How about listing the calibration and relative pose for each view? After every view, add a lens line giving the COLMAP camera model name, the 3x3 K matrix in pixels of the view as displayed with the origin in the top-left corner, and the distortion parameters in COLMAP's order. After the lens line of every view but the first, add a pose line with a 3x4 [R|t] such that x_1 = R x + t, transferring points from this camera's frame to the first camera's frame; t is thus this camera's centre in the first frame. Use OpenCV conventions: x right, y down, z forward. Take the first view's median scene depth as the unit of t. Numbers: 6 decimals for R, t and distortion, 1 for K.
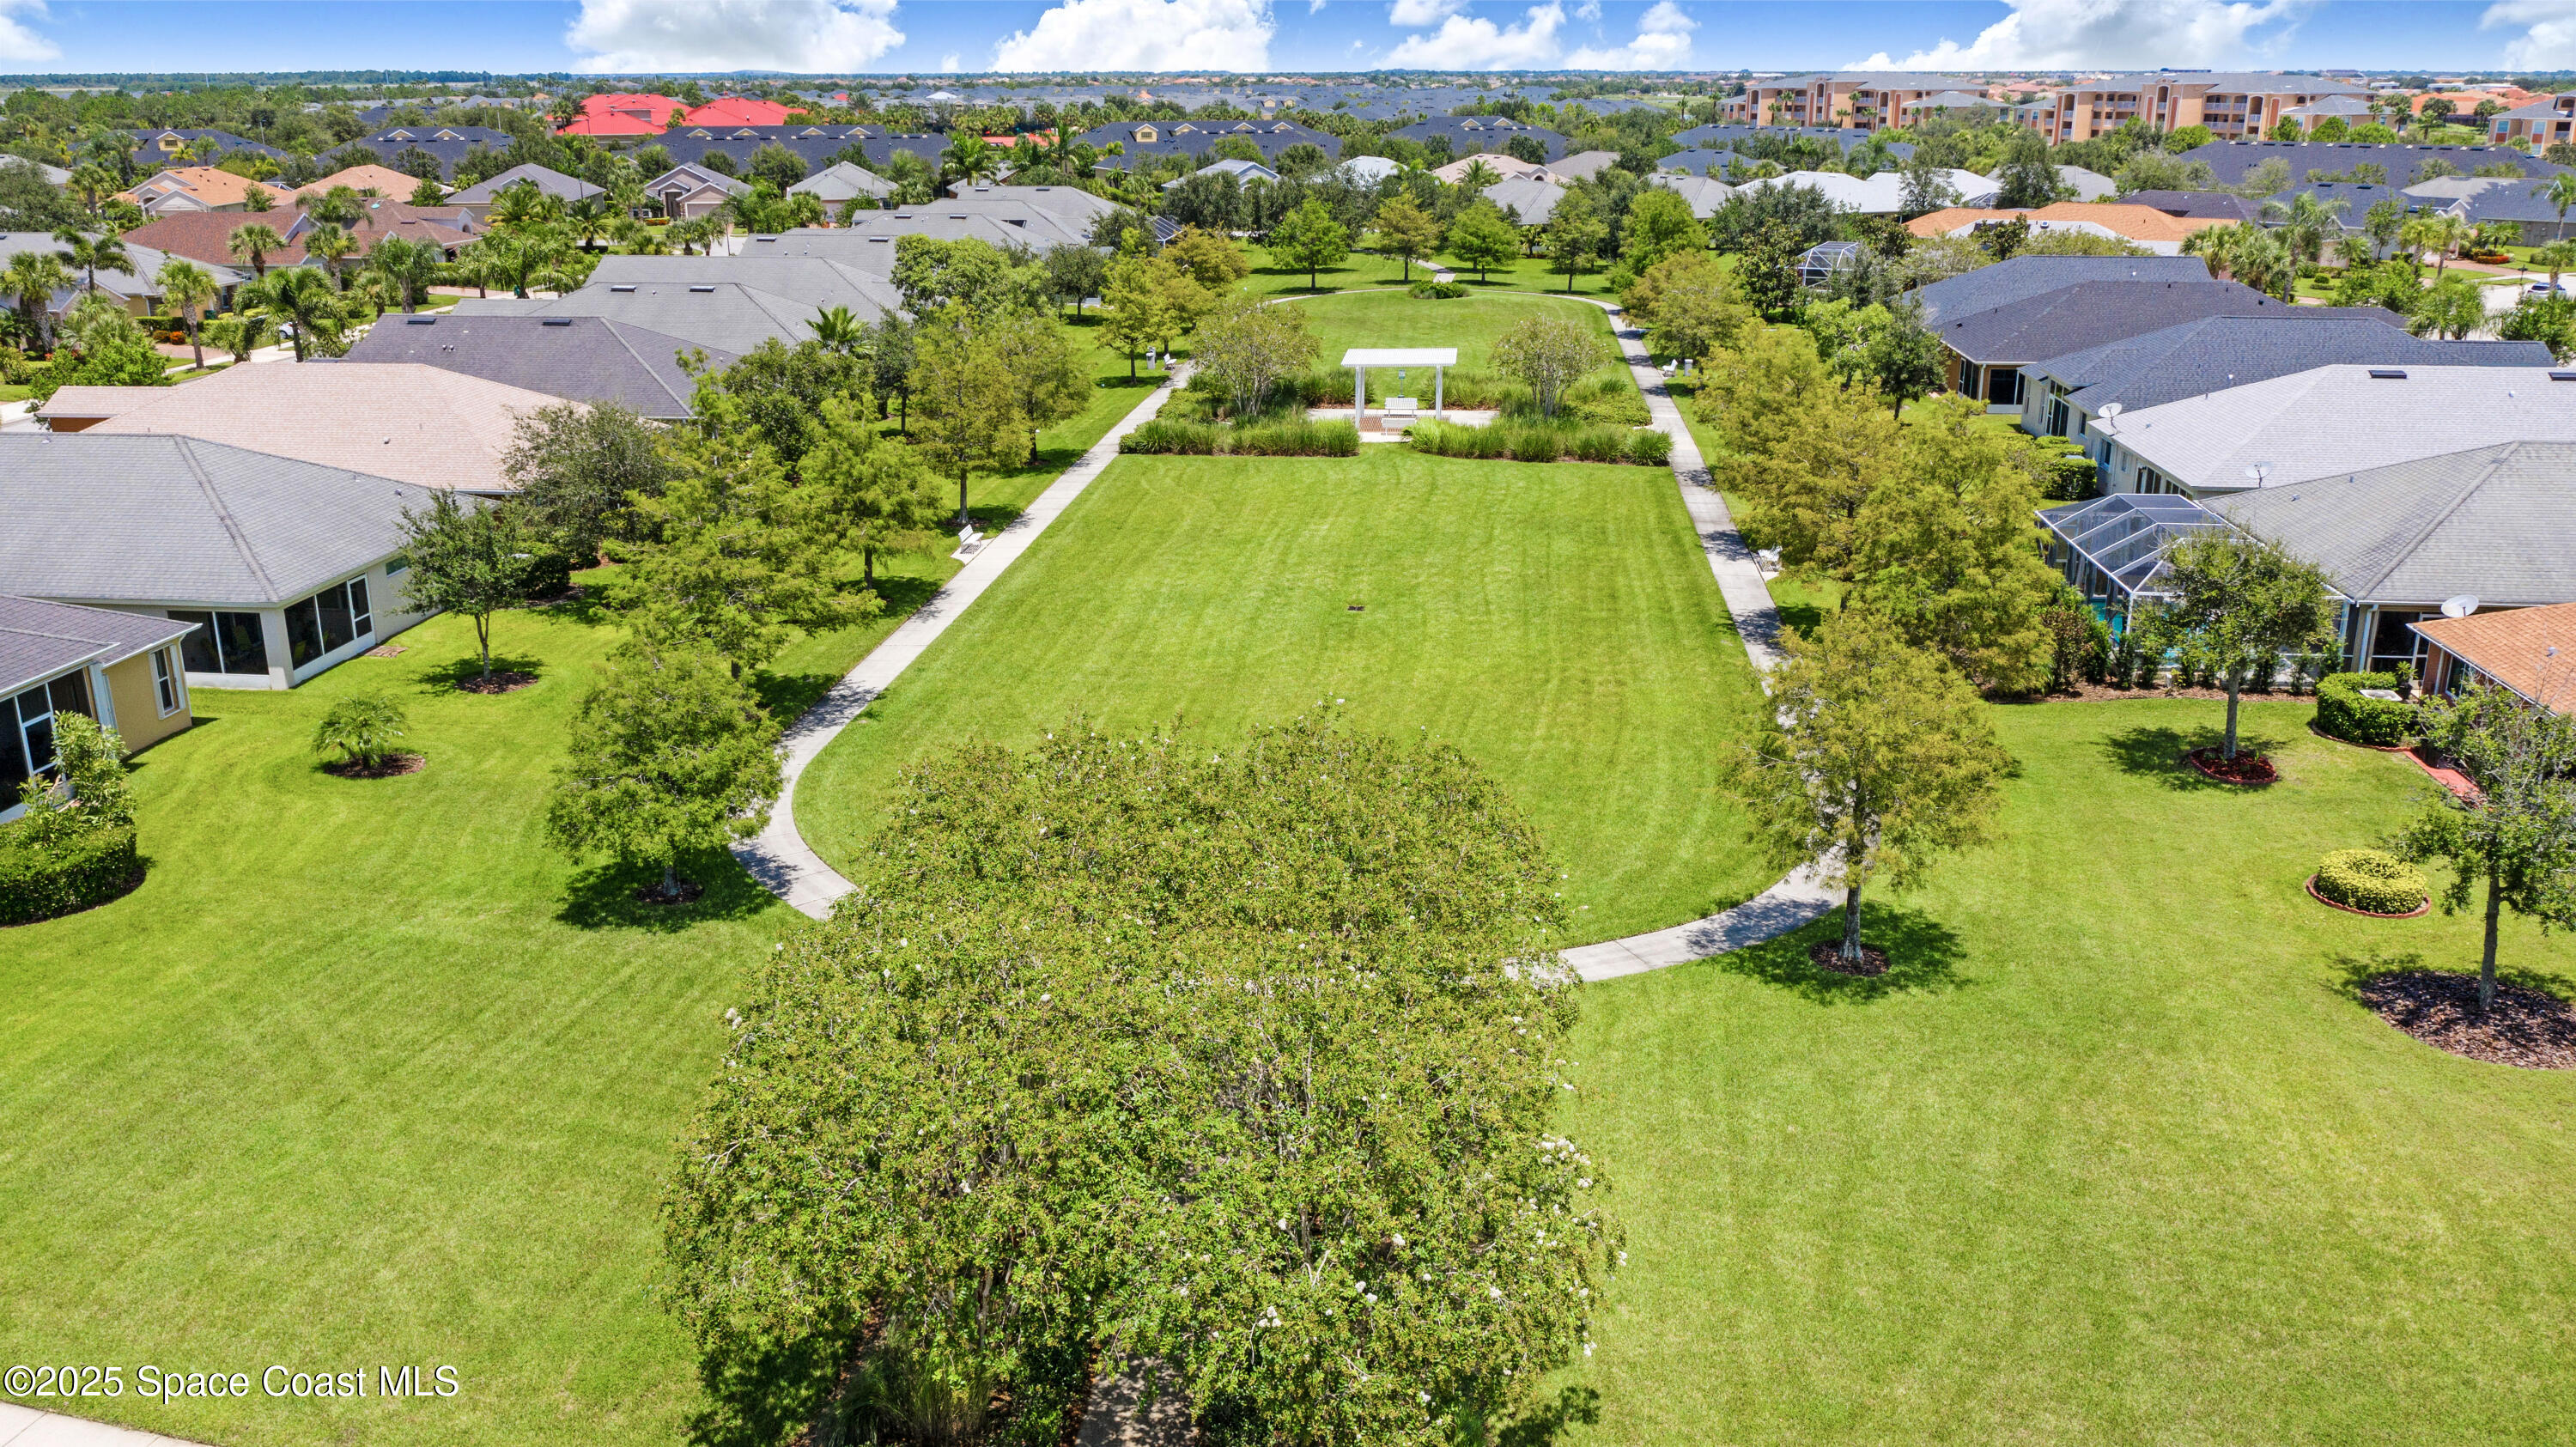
lens RADIAL K [[2159.6, 0, 1294.6], [0, 2159.6, 733.9], [0, 0, 1]] dist [-0.011946, 0.011308]
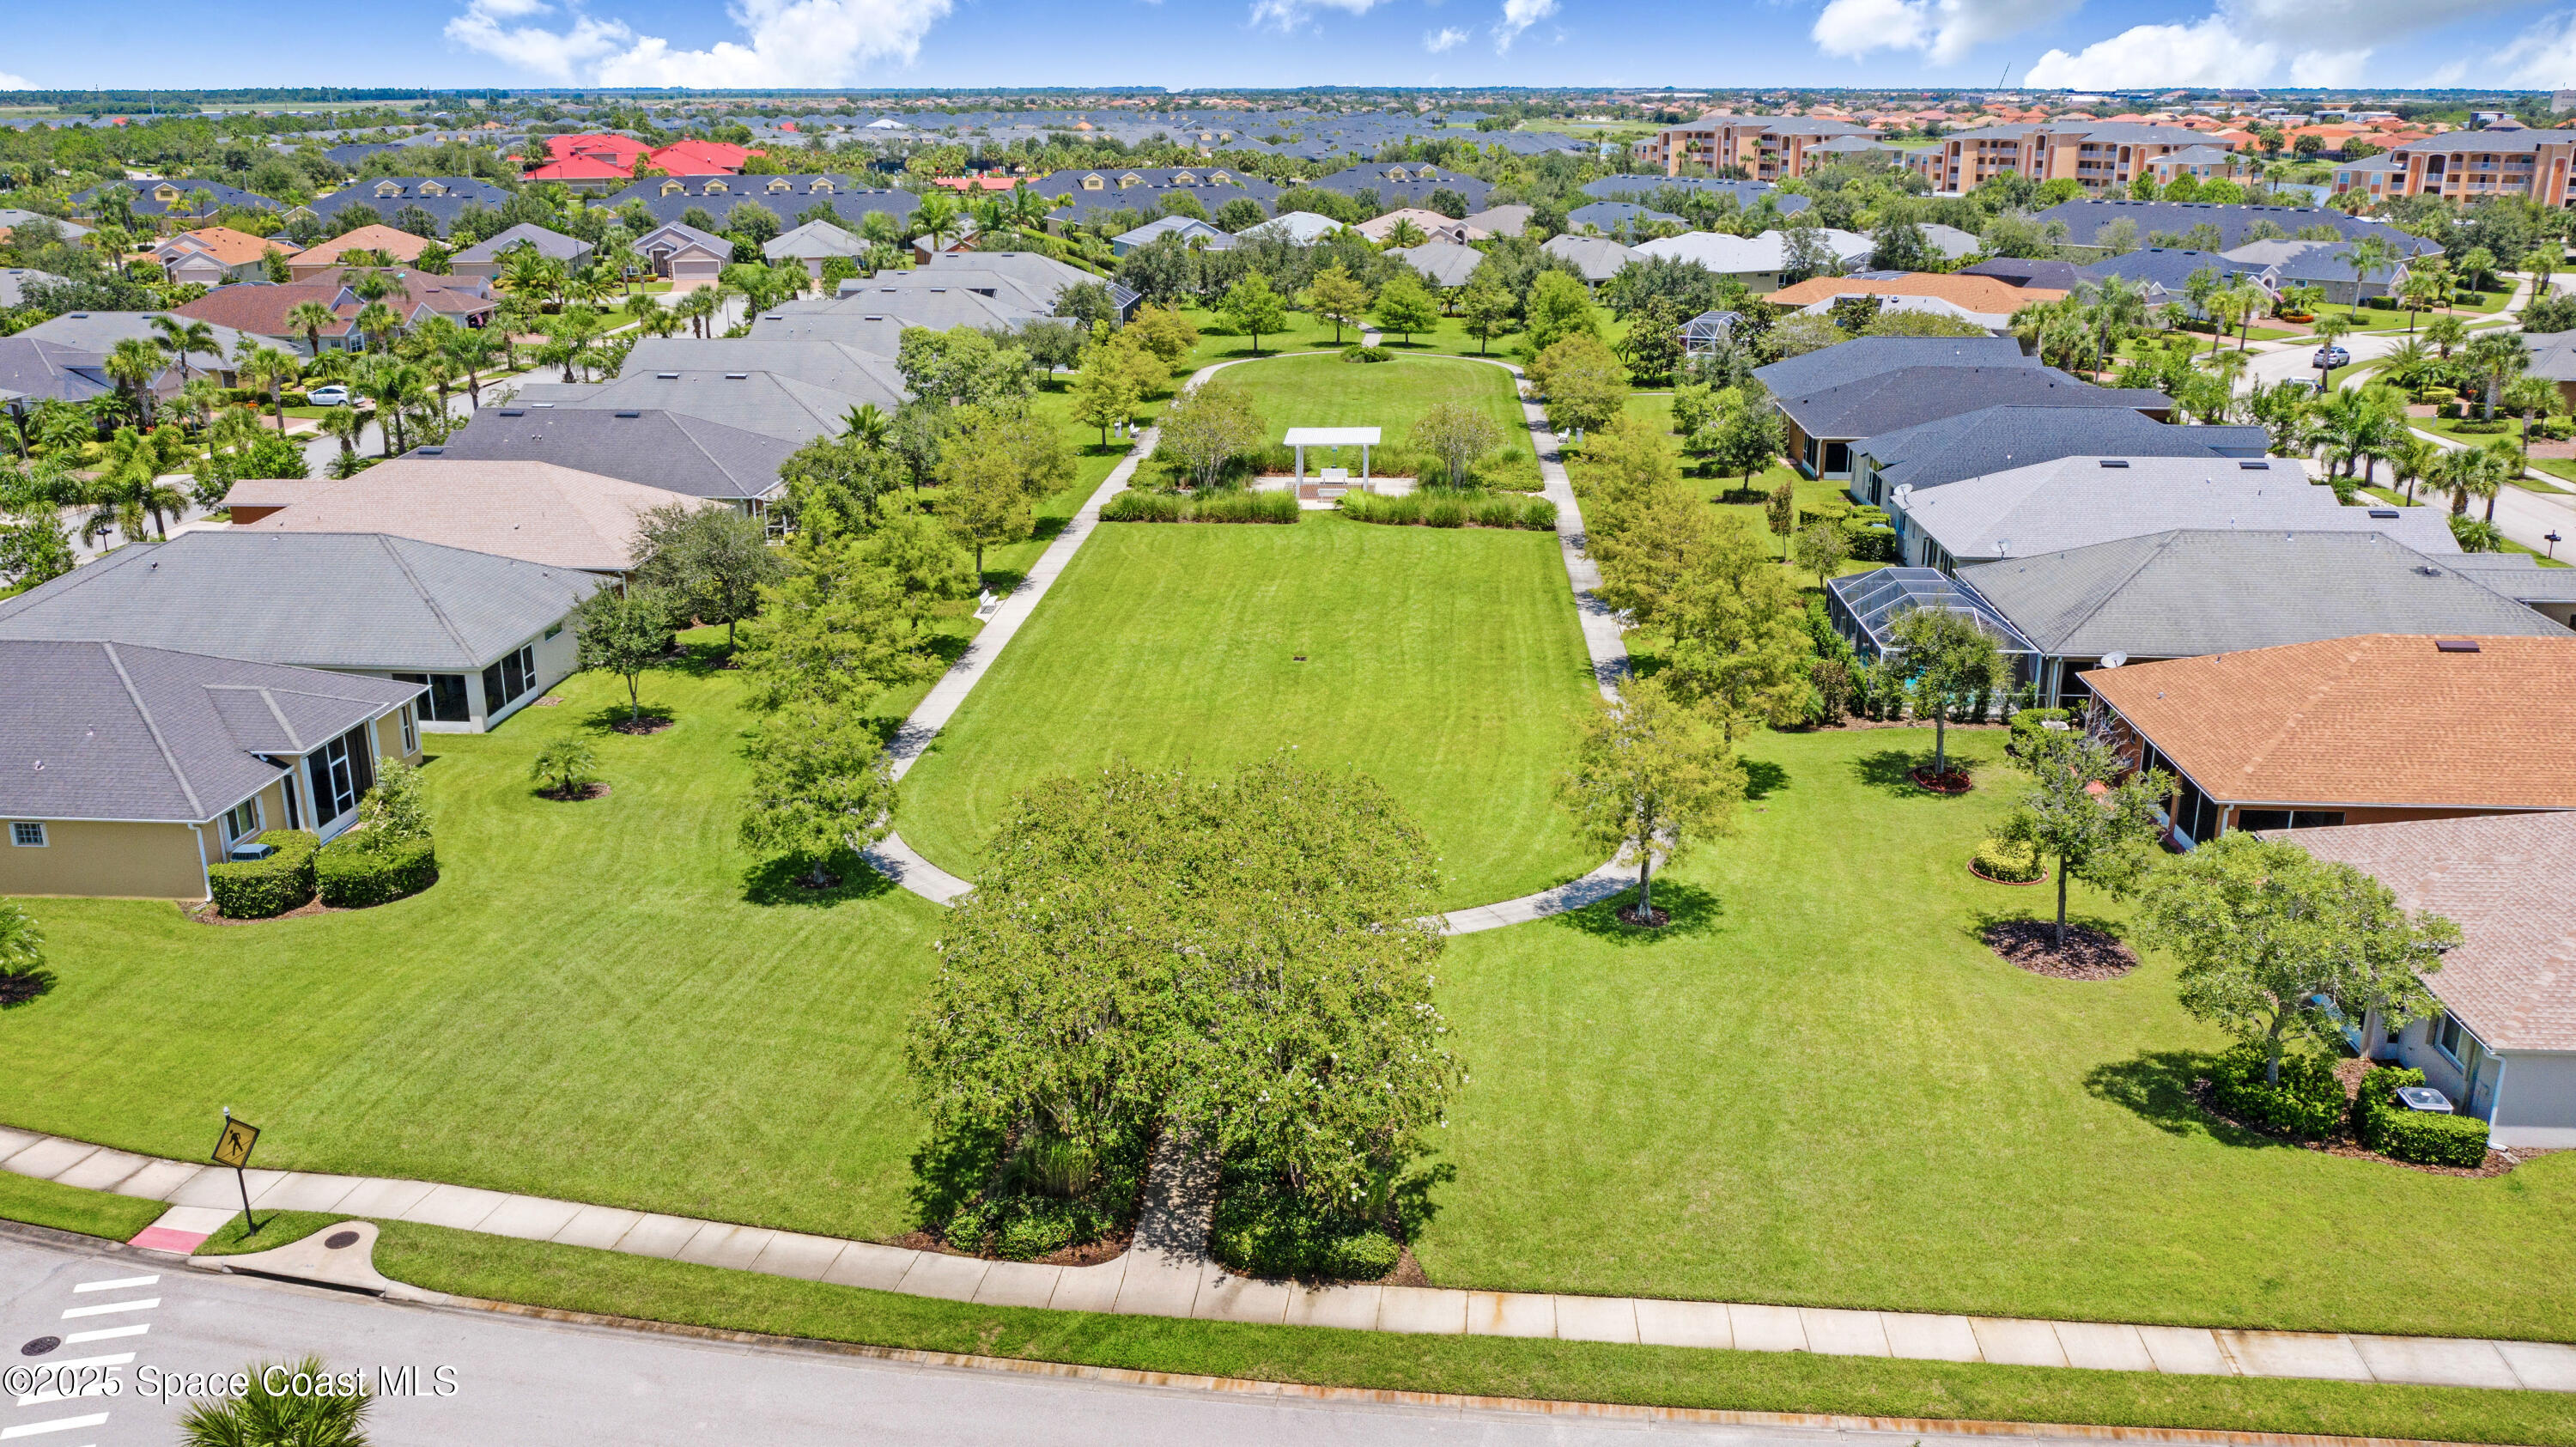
lens RADIAL K [[2159.6, 0, 1277.9], [0, 2159.6, 723.4], [0, 0, 1]] dist [-0.011946, 0.011308]
pose [[0.999735, -0.008713, 0.021322, -0.013844], [0.008876, 0.999932, -0.007569, -0.012152], [-0.021254, 0.007756, 0.999744, -0.317097]]
